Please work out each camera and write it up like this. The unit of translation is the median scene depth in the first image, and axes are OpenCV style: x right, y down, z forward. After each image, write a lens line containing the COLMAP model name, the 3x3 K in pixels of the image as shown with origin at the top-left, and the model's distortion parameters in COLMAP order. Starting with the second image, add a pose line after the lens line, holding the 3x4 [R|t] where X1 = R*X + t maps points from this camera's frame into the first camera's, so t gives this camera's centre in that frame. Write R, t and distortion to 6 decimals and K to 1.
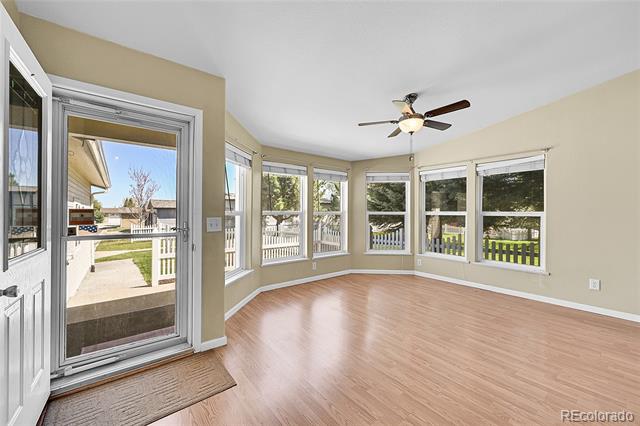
lens RADIAL K [[247.7, 0, 320.0], [0, 247.7, 213.0], [0, 0, 1]] dist [0.000012, -0.000040]
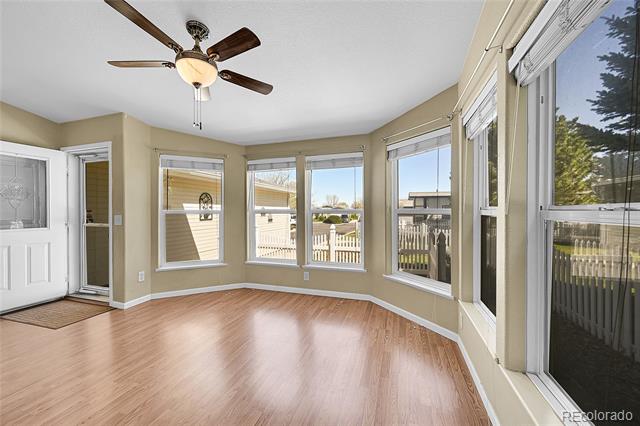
lens RADIAL K [[253.1, 0, 318.1], [0, 253.1, 211.6], [0, 0, 1]] dist [0.000779, -0.000020]
pose [[0.543592, -0.002544, -0.839346, 0.698389], [0.002940, 0.999995, -0.001127, 0.001935], [0.839345, -0.001855, 0.543596, 0.581080]]
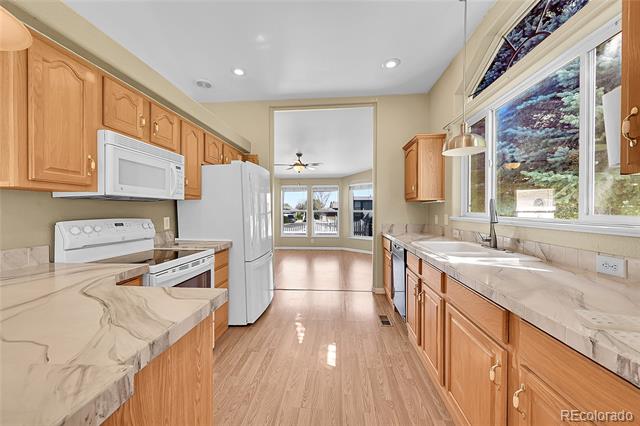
lens RADIAL K [[247.7, 0, 320.0], [0, 247.7, 213.0], [0, 0, 1]] dist [0.000012, -0.000040]
pose [[0.724673, -0.001393, -0.689091, 1.231603], [0.003697, 0.999991, 0.001866, 0.009969], [0.689083, -0.003900, 0.724672, -0.239780]]
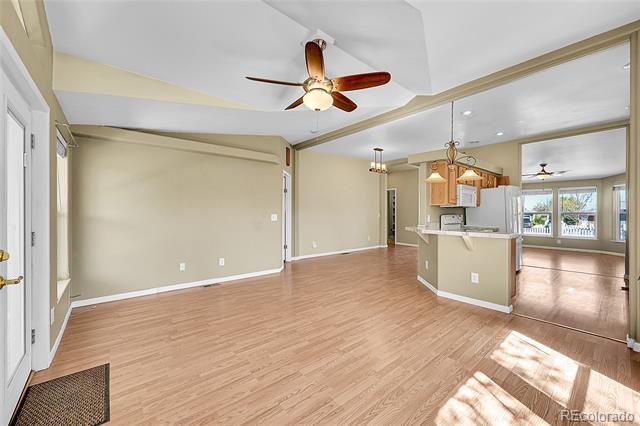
lens RADIAL K [[253.1, 0, 318.1], [0, 253.1, 211.6], [0, 0, 1]] dist [0.000779, -0.000020]
pose [[0.010669, -0.007728, -0.999913, 1.832516], [-0.007555, 0.999941, -0.007809, 0.019144], [0.999915, 0.007638, 0.010610, -0.802929]]
